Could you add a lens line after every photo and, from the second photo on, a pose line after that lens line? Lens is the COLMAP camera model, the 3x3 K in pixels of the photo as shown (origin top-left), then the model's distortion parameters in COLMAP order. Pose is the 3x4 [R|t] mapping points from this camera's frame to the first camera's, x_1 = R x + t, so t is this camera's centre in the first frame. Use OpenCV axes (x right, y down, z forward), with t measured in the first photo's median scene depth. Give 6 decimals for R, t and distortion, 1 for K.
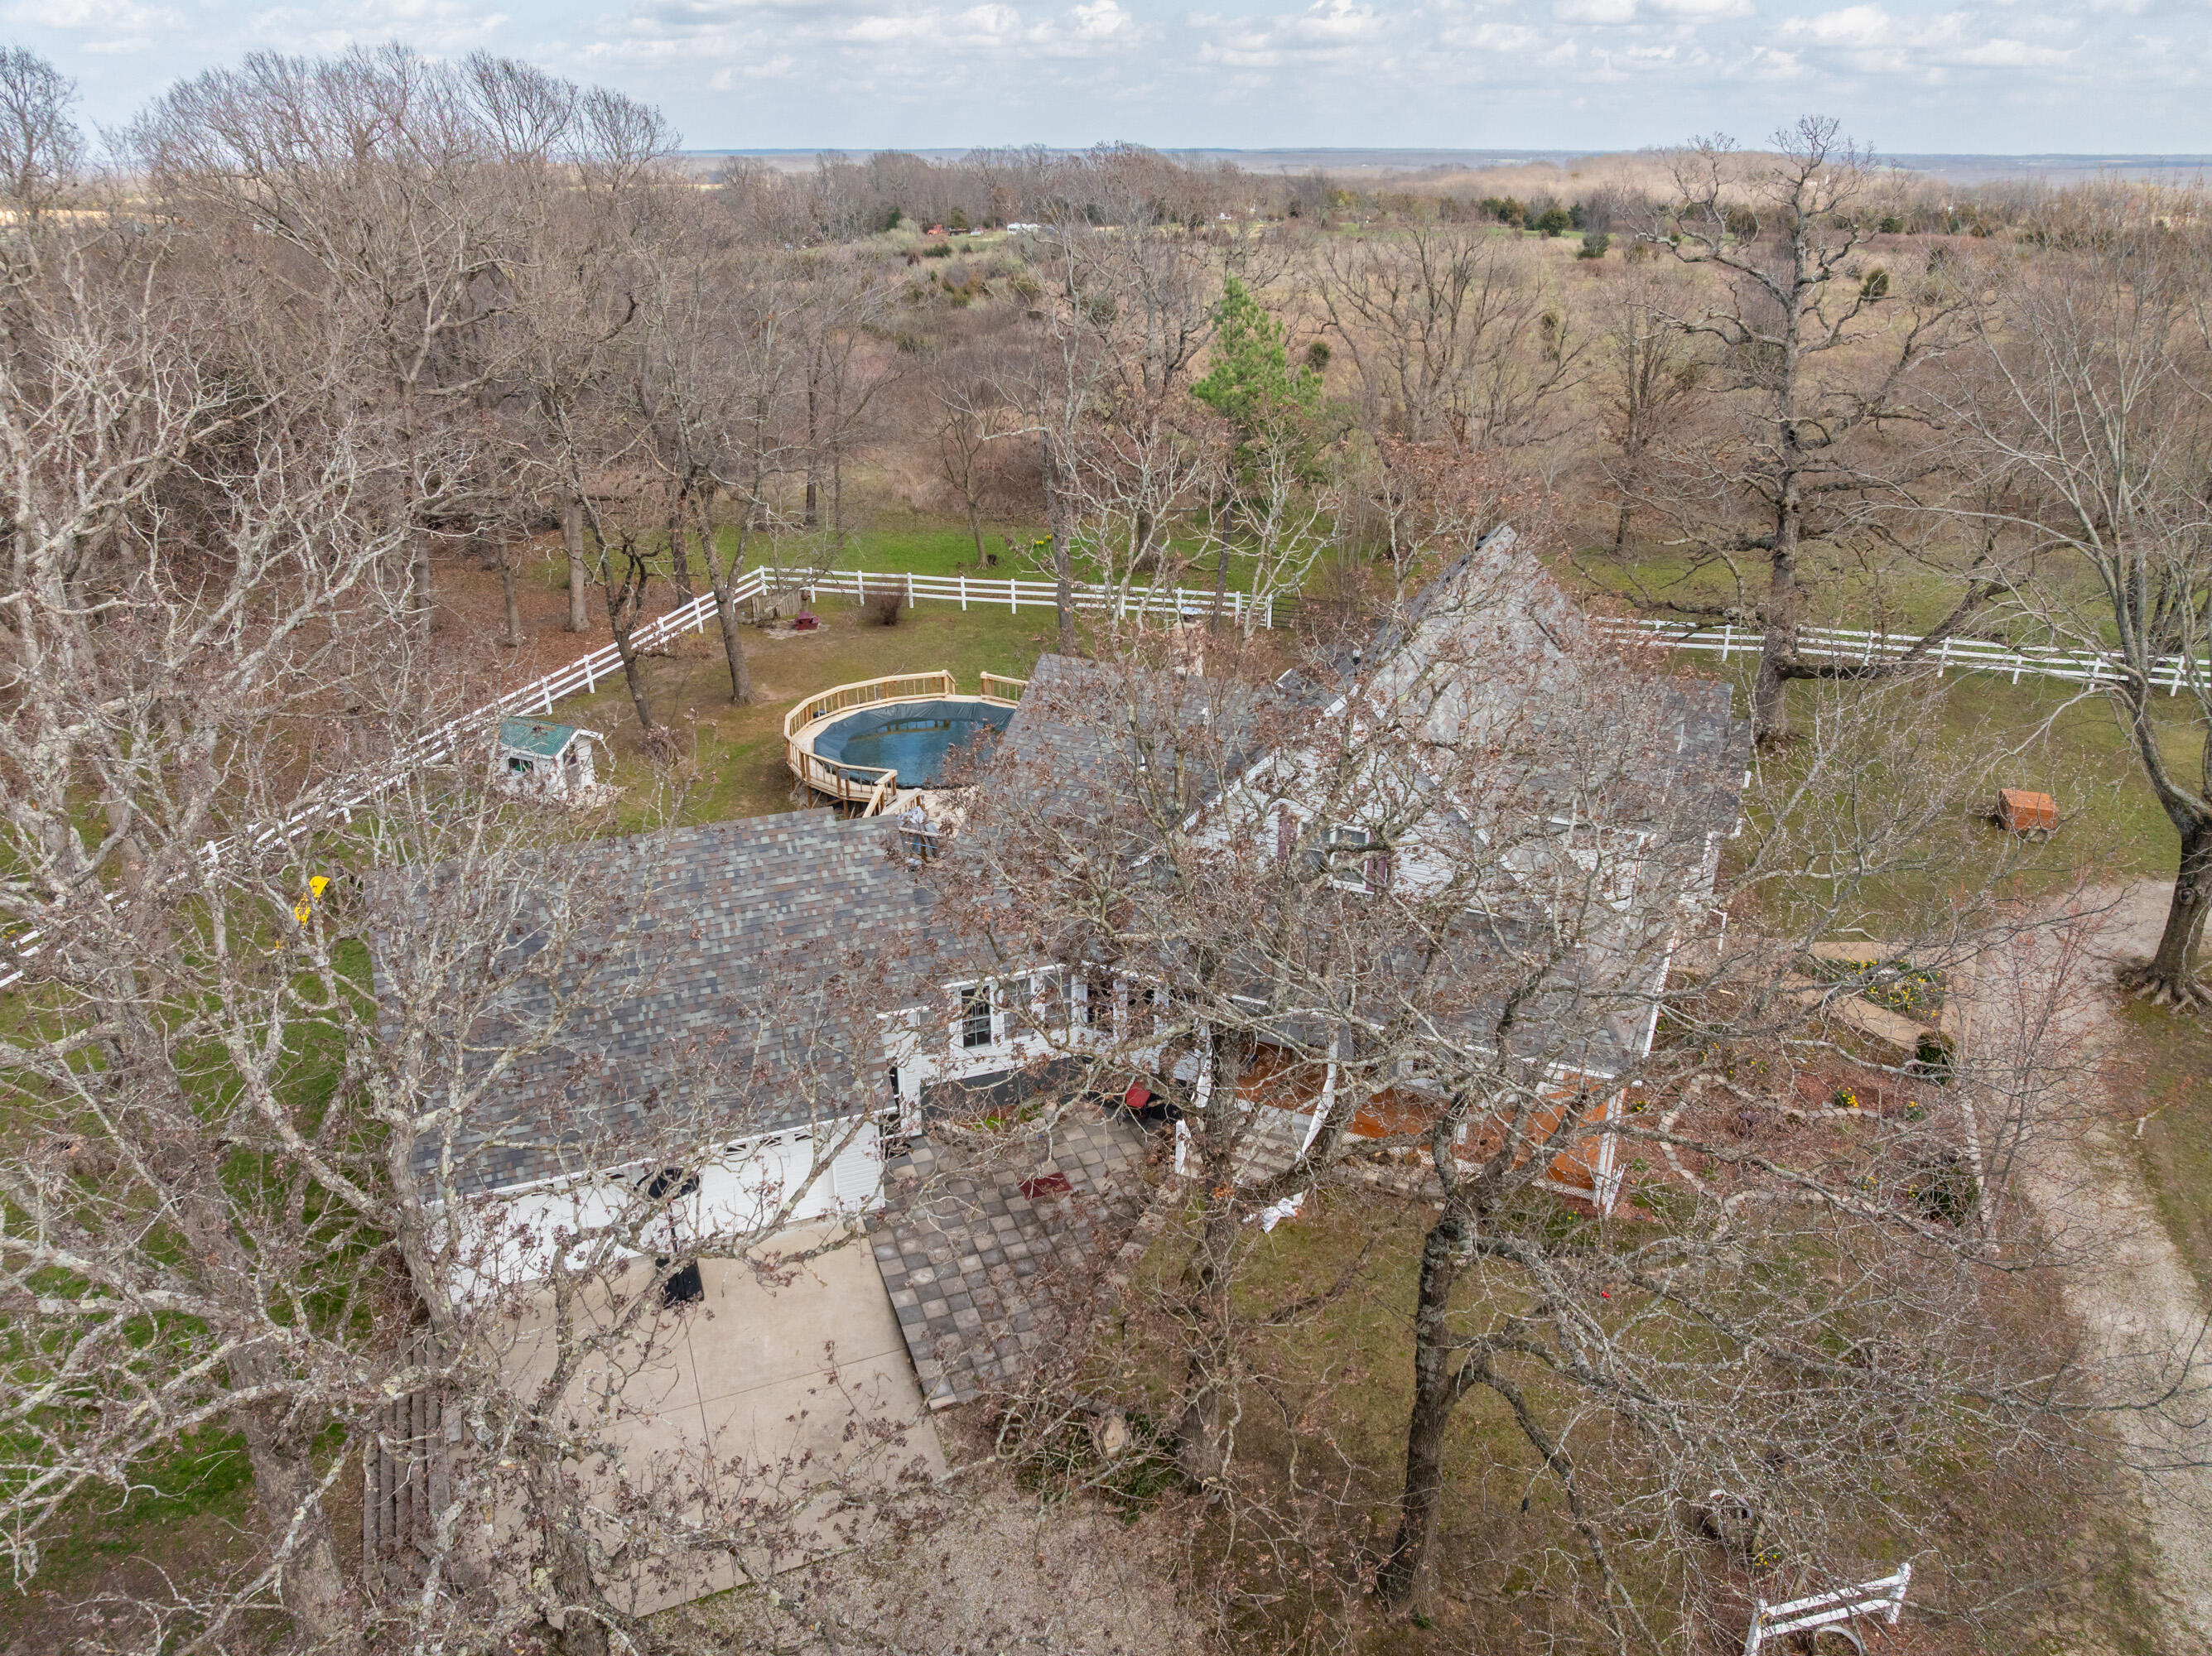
lens RADIAL K [[1554.7, 0, 1106.0], [0, 1554.7, 828.0], [0, 0, 1]] dist [-0.067872, 0.034241]
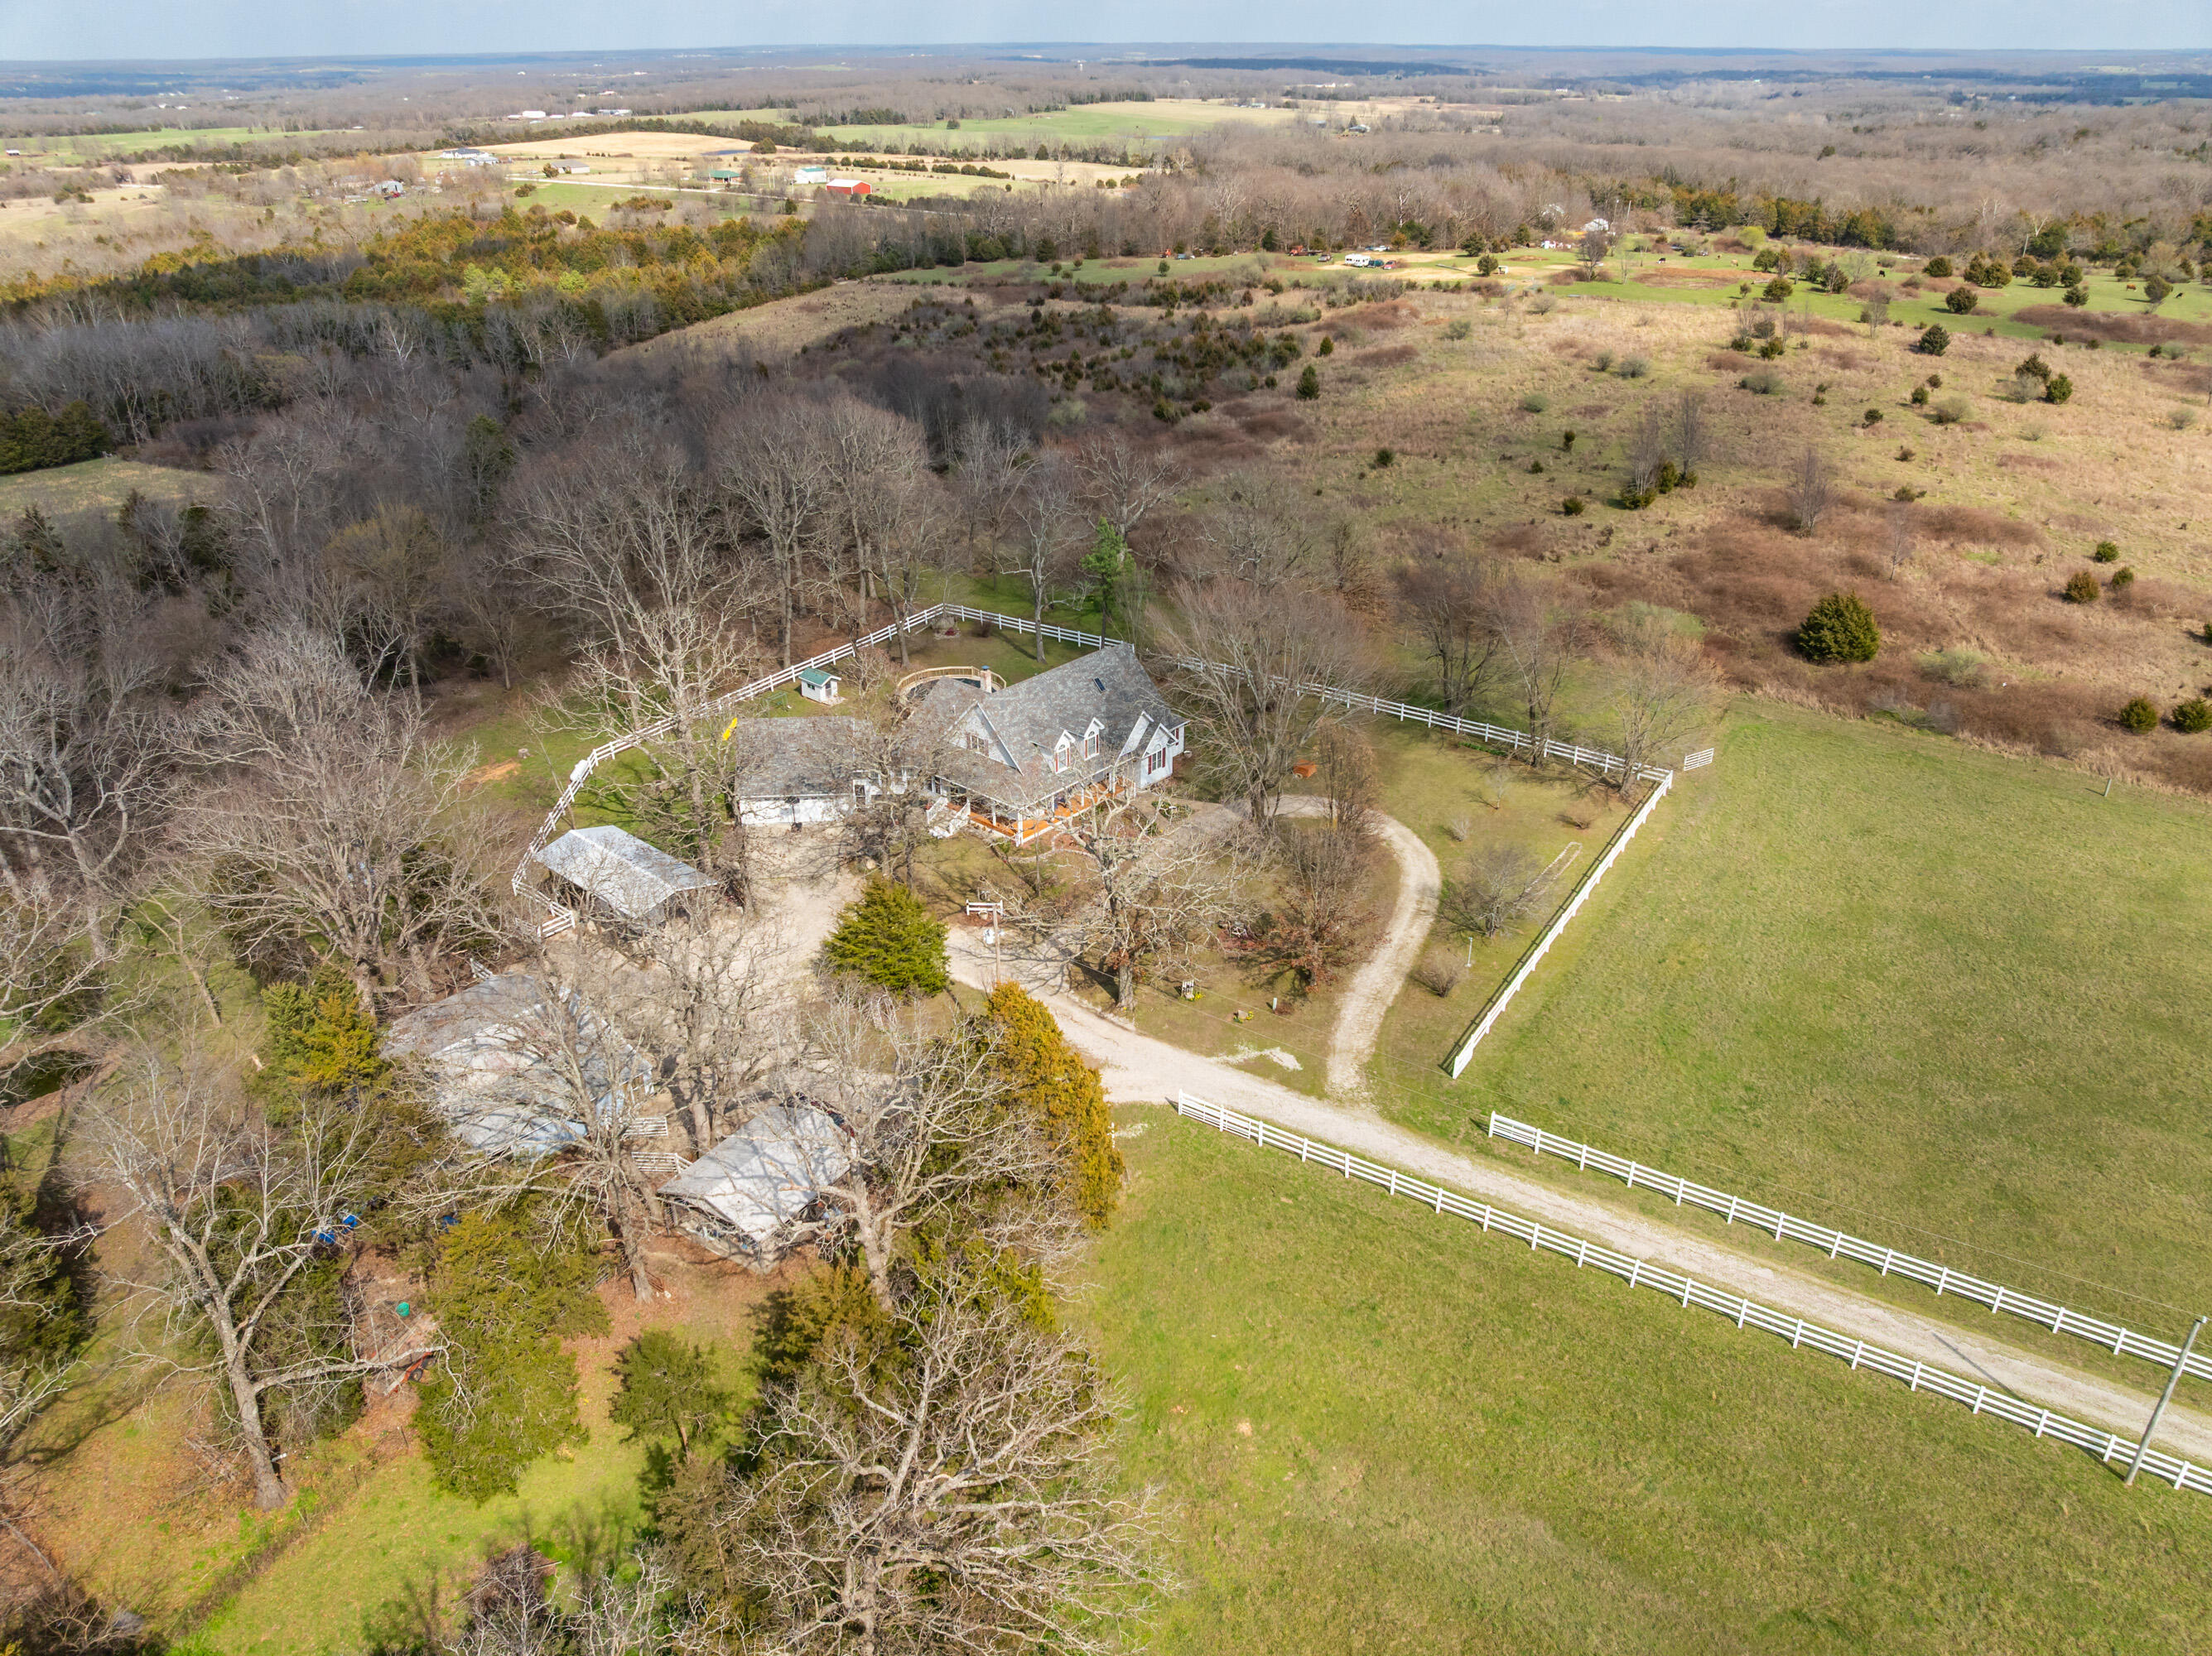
lens RADIAL K [[1512.9, 0, 1106.0], [0, 1512.9, 828.0], [0, 0, 1]] dist [-0.103425, 0.055538]
pose [[0.955224, 0.135478, -0.263046, 1.148487], [-0.118430, 0.989759, 0.079693, -0.089371], [0.271149, -0.044972, 0.961486, -1.928324]]
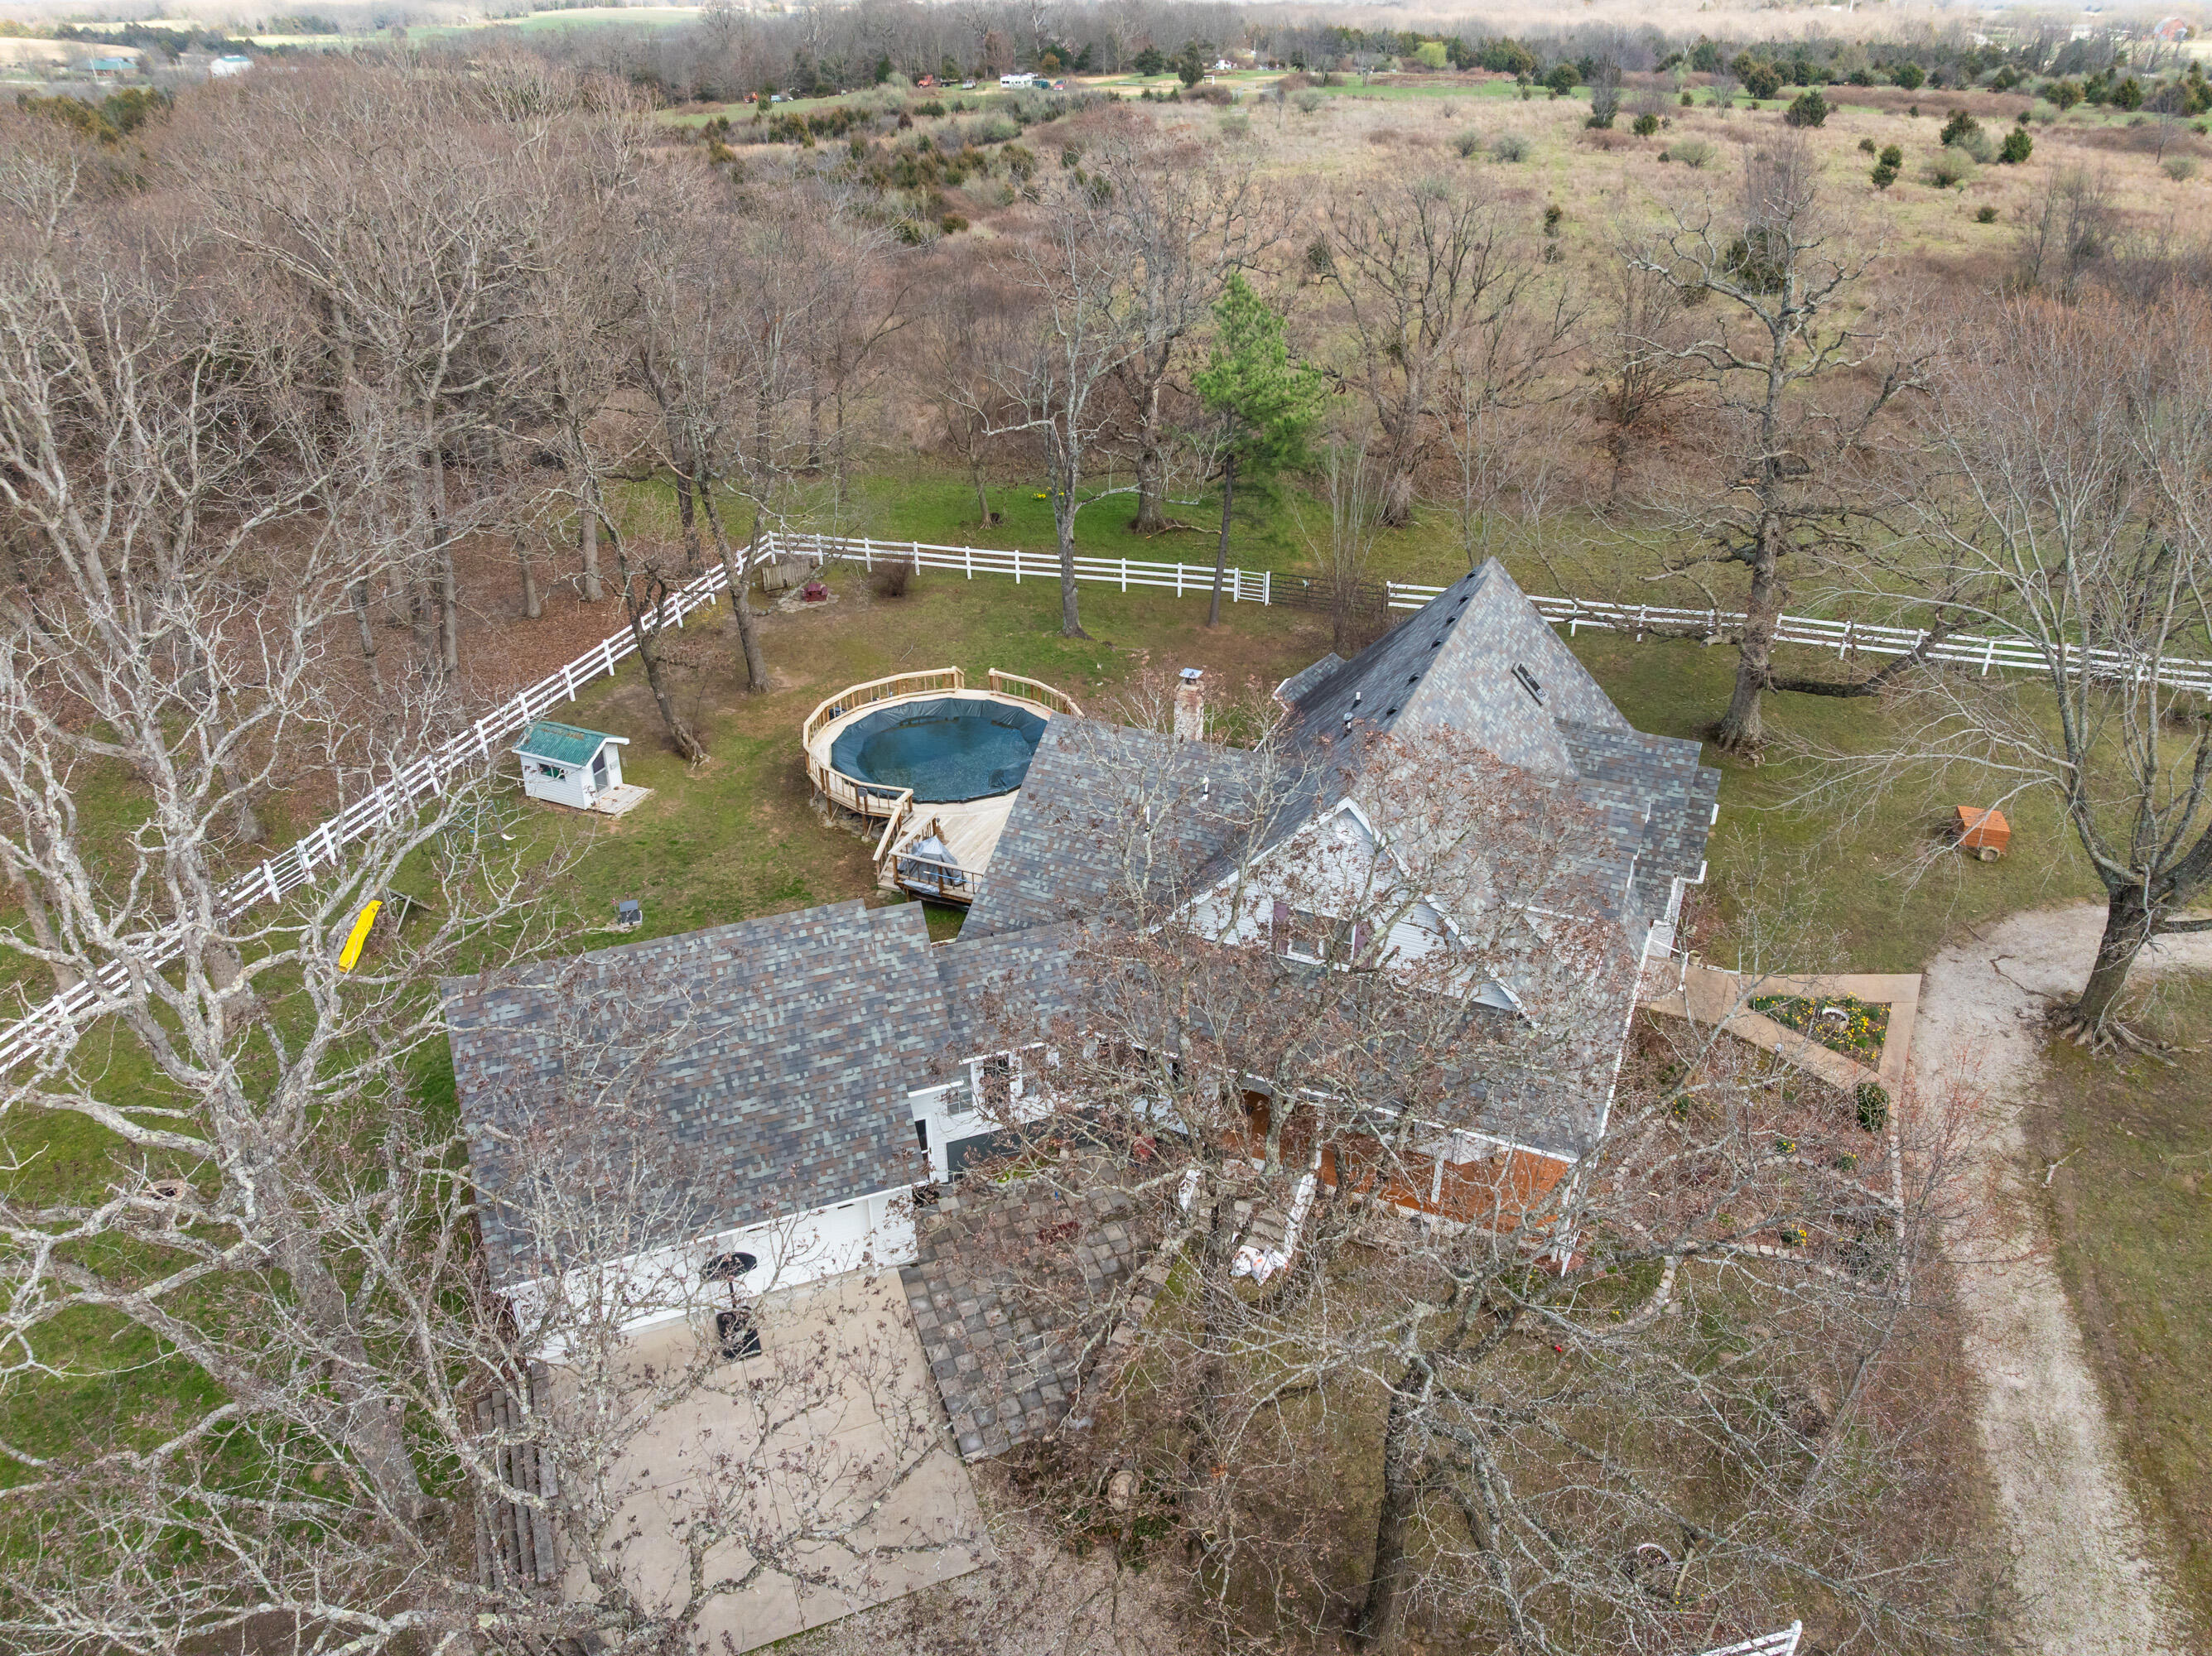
lens RADIAL K [[1554.7, 0, 1106.0], [0, 1554.7, 828.0], [0, 0, 1]] dist [-0.067872, 0.034241]
pose [[0.999992, -0.003470, 0.001768, -0.006464], [0.003277, 0.995048, 0.099339, -0.140787], [-0.002104, -0.099333, 0.995052, -0.064713]]
